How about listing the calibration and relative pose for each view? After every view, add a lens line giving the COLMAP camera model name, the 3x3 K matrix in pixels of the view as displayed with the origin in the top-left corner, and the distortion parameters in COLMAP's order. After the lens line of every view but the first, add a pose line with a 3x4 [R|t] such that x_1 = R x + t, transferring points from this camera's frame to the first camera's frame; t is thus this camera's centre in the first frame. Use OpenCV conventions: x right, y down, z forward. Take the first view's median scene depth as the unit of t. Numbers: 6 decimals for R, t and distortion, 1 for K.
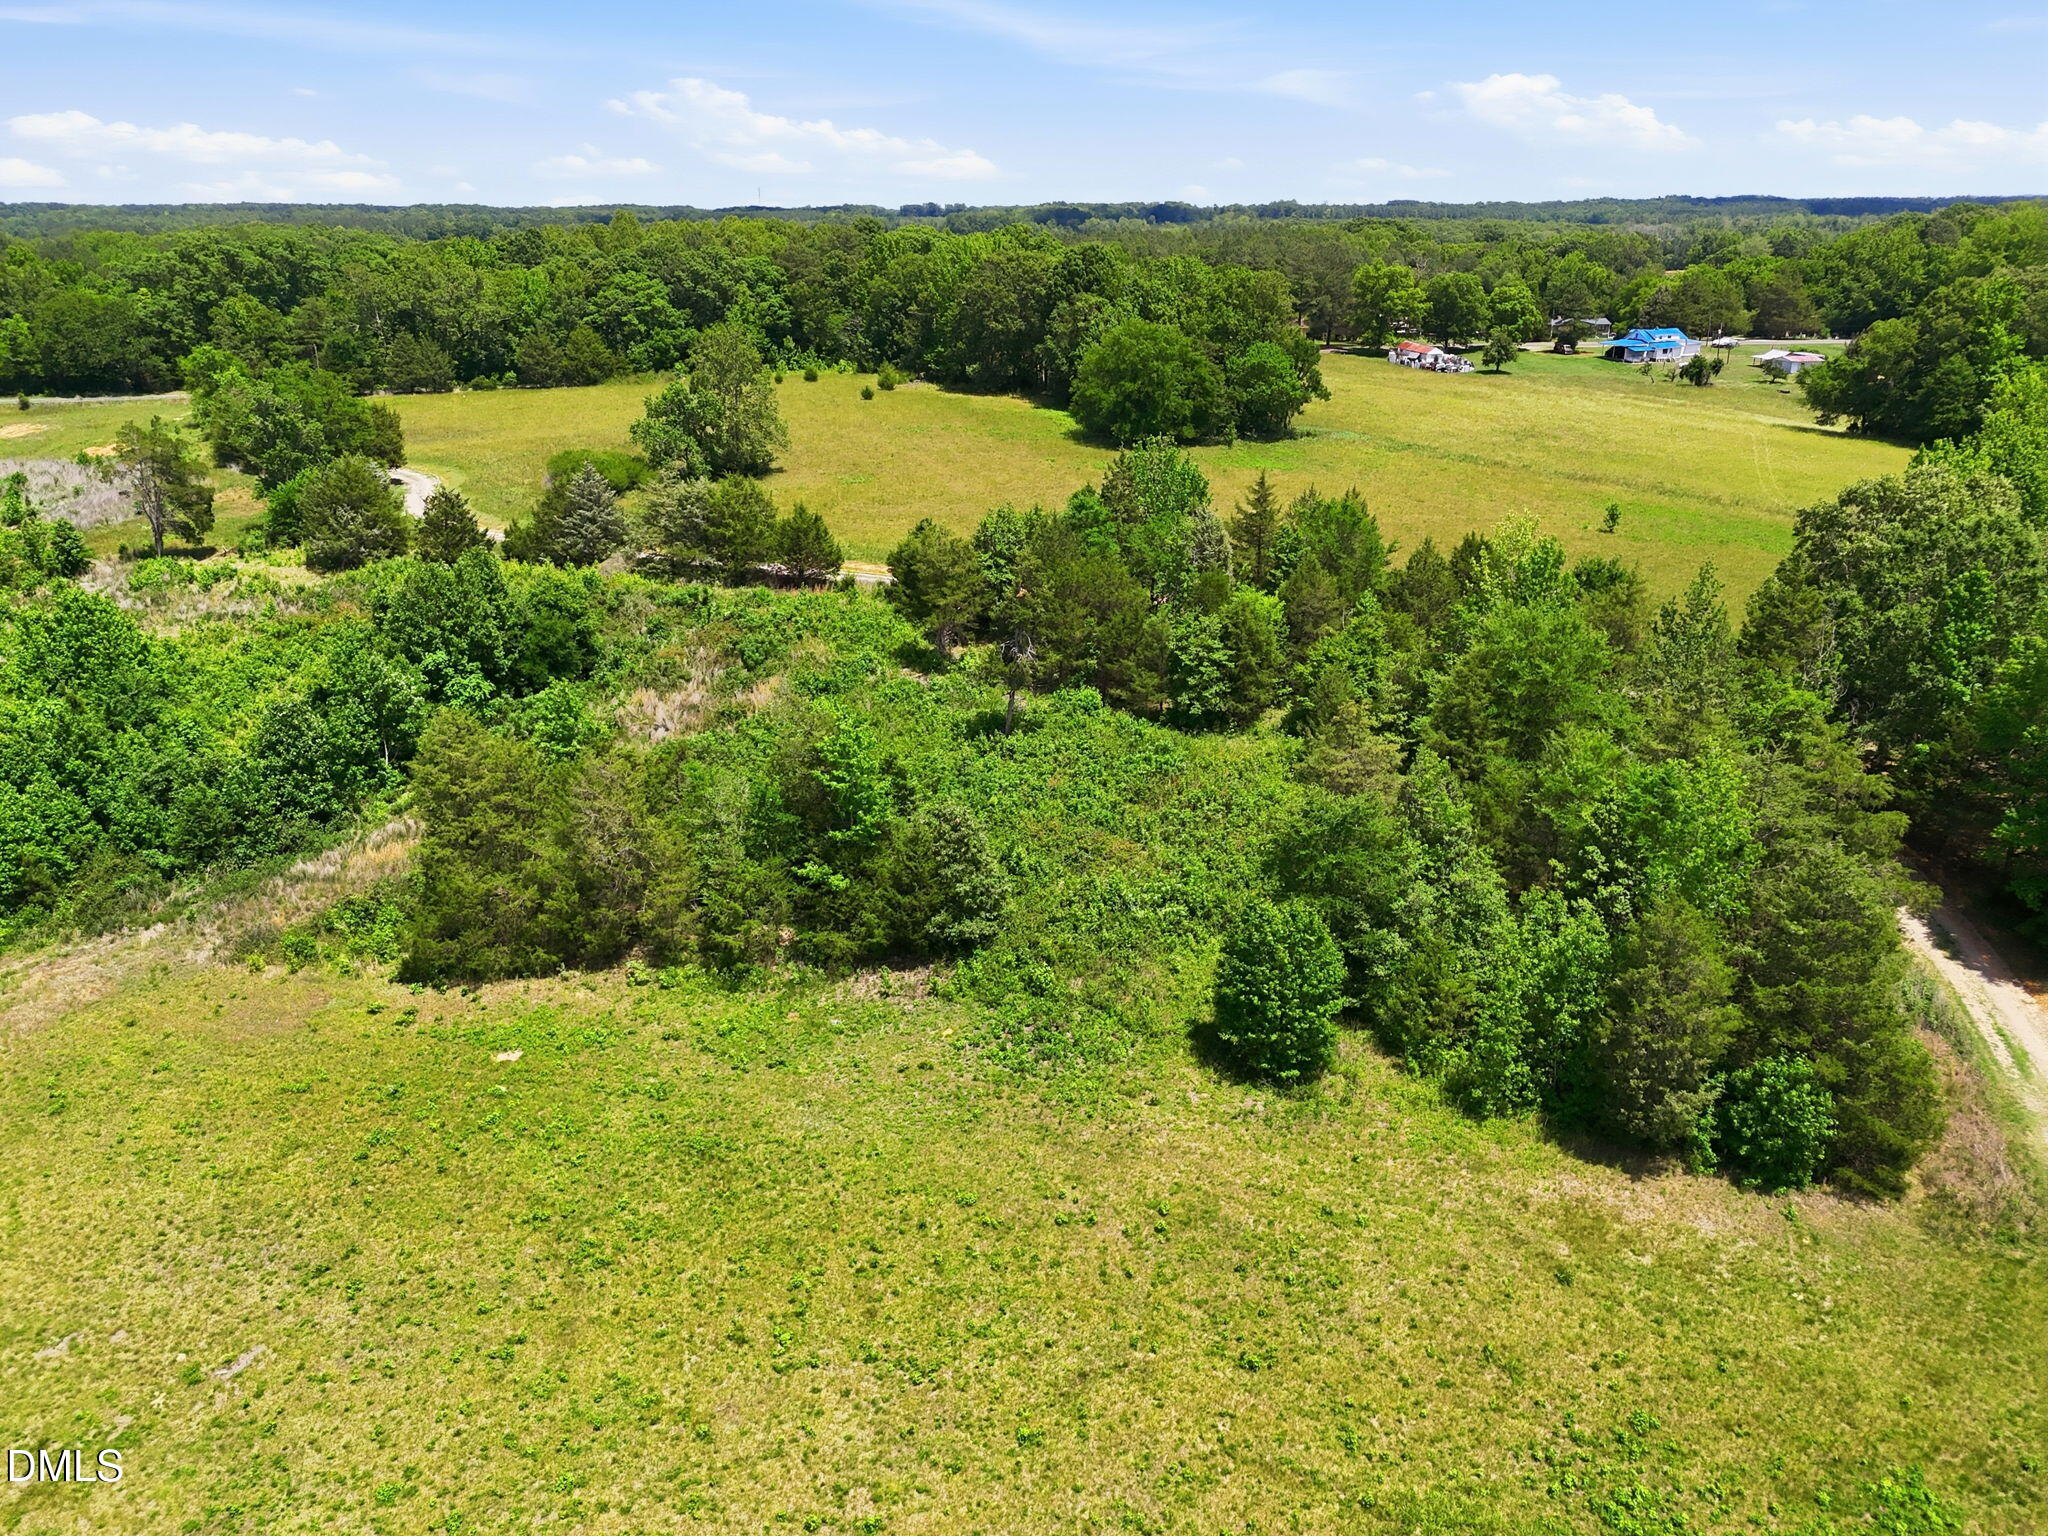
lens RADIAL K [[1506.3, 0, 1024.0], [0, 1506.3, 768.0], [0, 0, 1]] dist [0.096267, -0.122151]
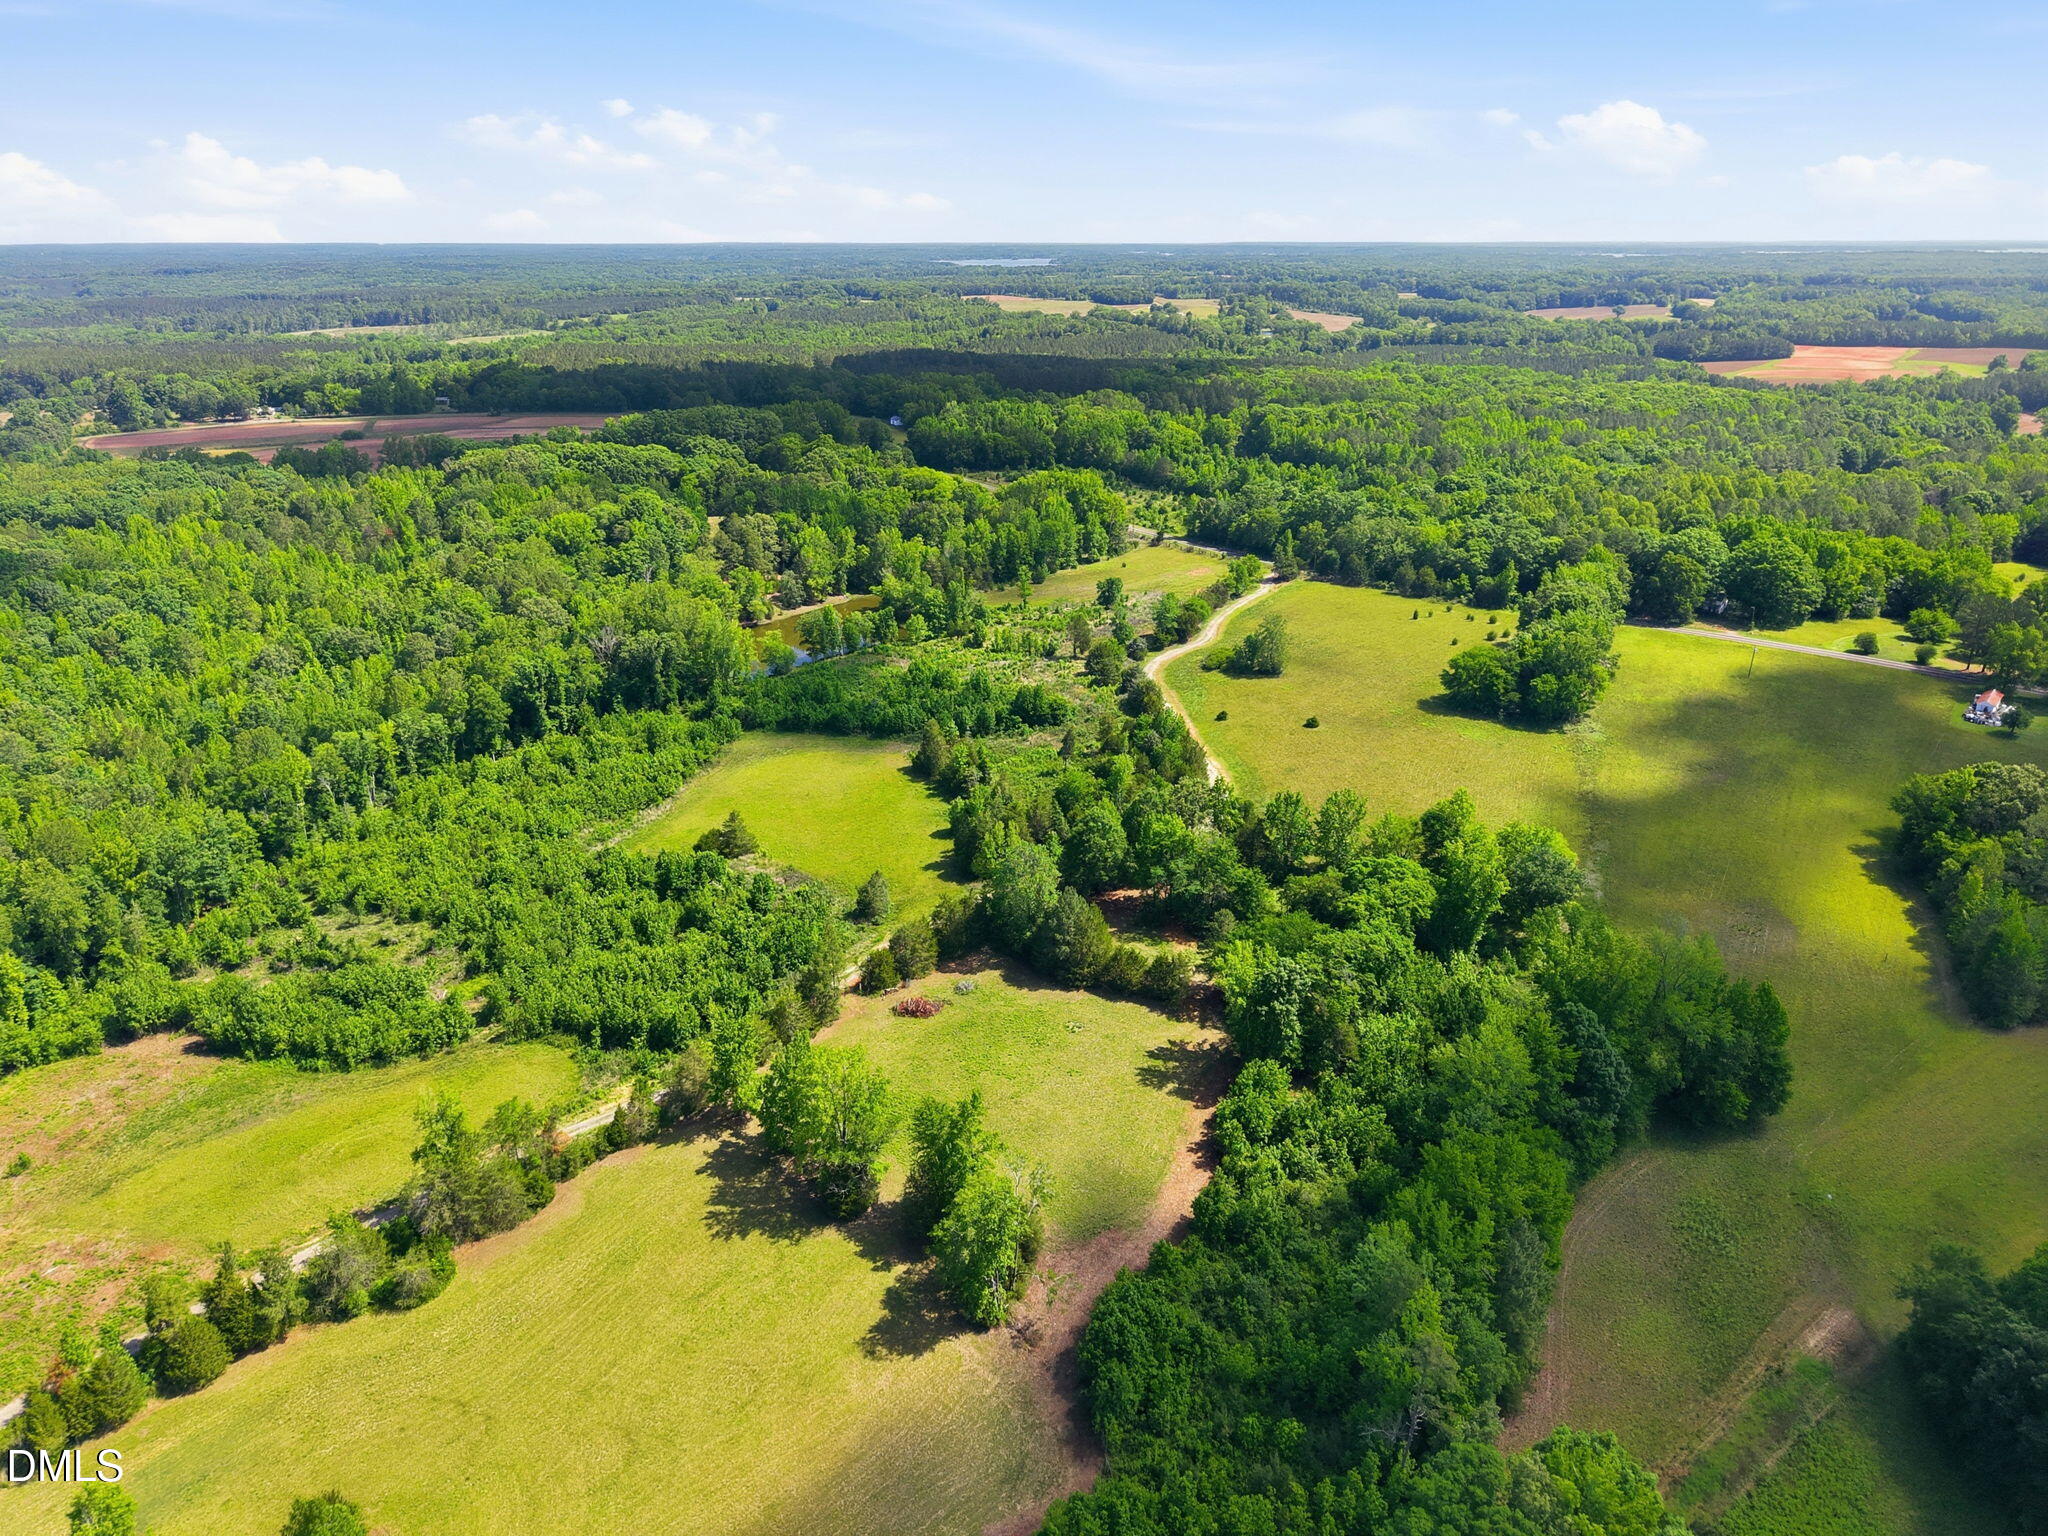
lens RADIAL K [[1384.3, 0, 998.1], [0, 1384.3, 768.1], [0, 0, 1]] dist [-0.001486, 0.000022]
pose [[0.480117, 0.310867, -0.820274, 2.037598], [-0.297040, 0.937472, 0.181422, -0.454930], [0.825382, 0.156550, 0.542436, -0.709970]]
